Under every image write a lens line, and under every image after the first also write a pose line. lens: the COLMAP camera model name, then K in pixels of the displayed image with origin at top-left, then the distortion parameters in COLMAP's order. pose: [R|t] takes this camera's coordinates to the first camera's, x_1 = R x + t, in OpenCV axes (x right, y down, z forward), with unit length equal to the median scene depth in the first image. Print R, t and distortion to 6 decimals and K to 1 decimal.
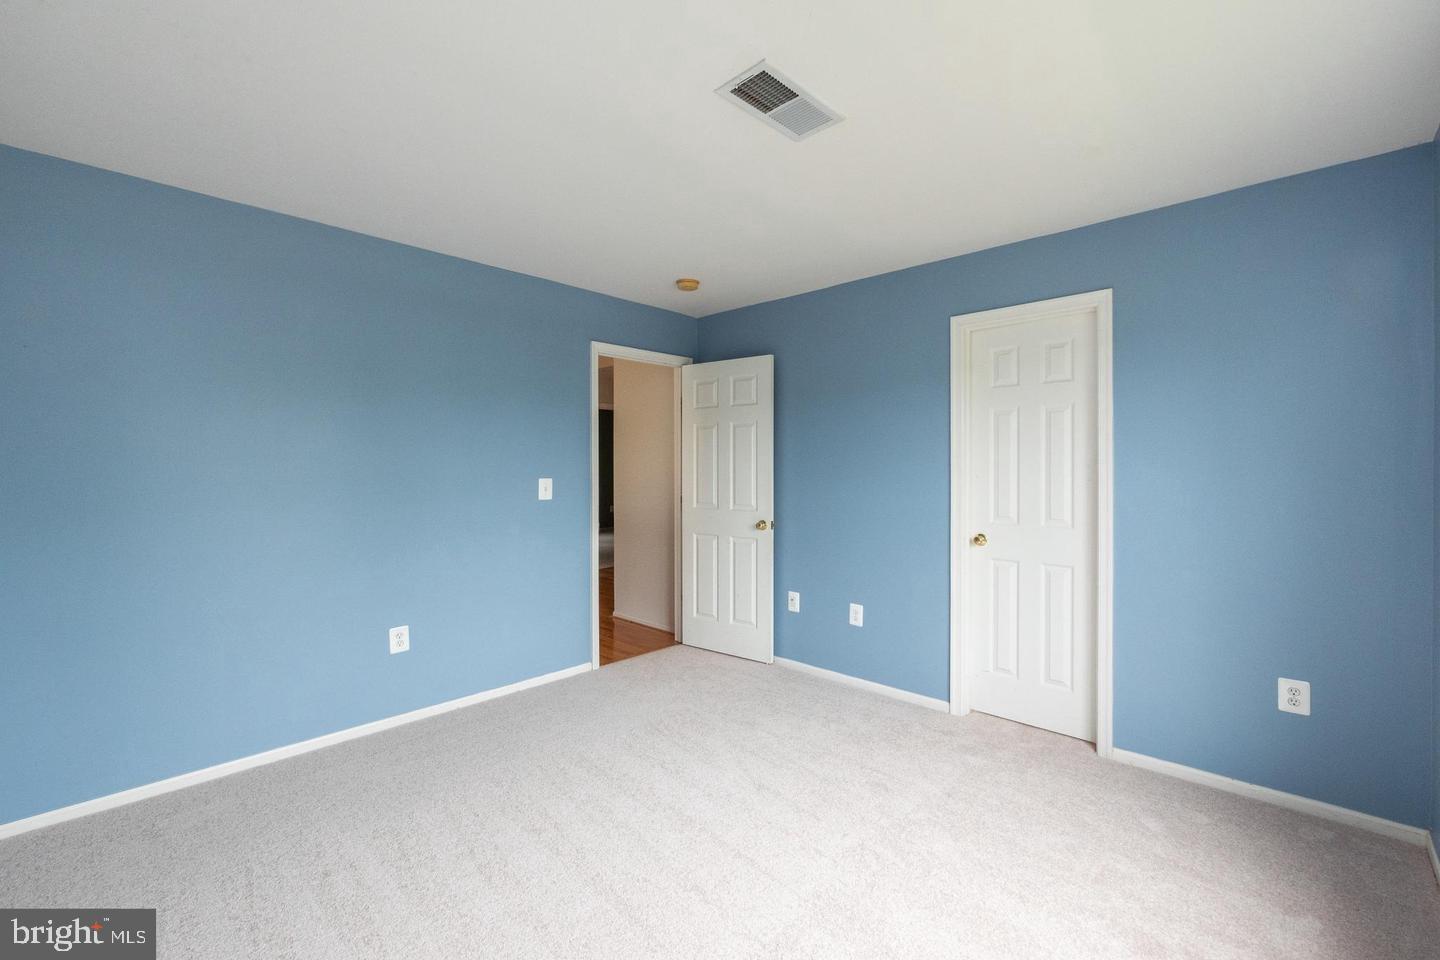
lens RADIAL K [[619.0, 0, 721.7], [0, 619.0, 477.3], [0, 0, 1]] dist [-0.002656, -0.000171]
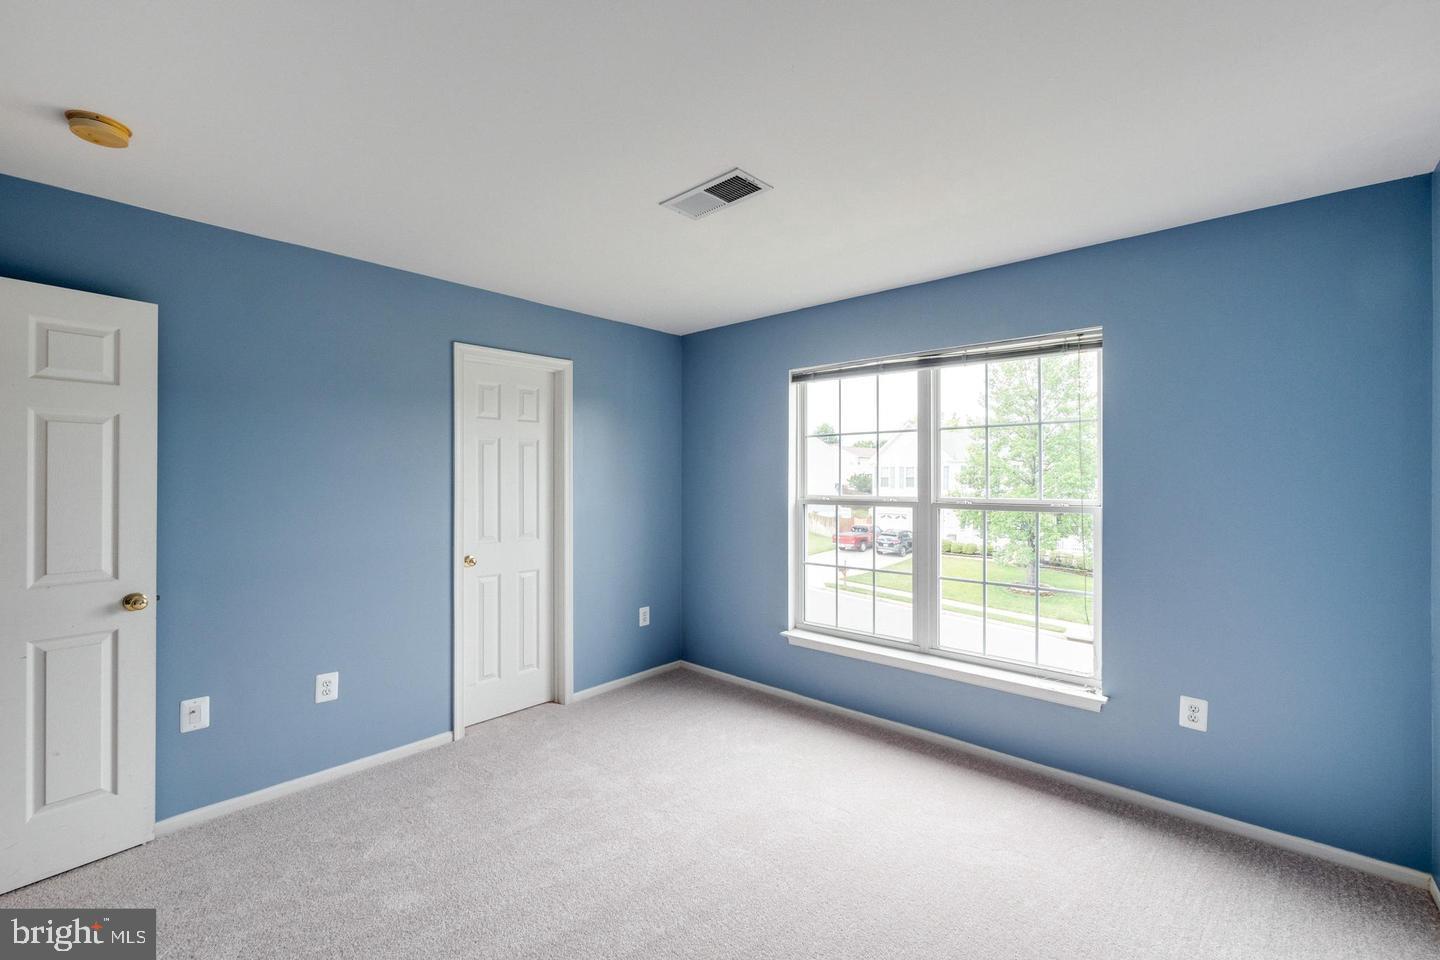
lens RADIAL K [[619.0, 0, 721.7], [0, 619.0, 477.3], [0, 0, 1]] dist [-0.002656, -0.000171]
pose [[-0.042466, 0.005413, 0.999083, -0.664784], [0.020874, 0.999772, -0.004529, -0.027472], [-0.998880, 0.020663, -0.042569, 0.630622]]
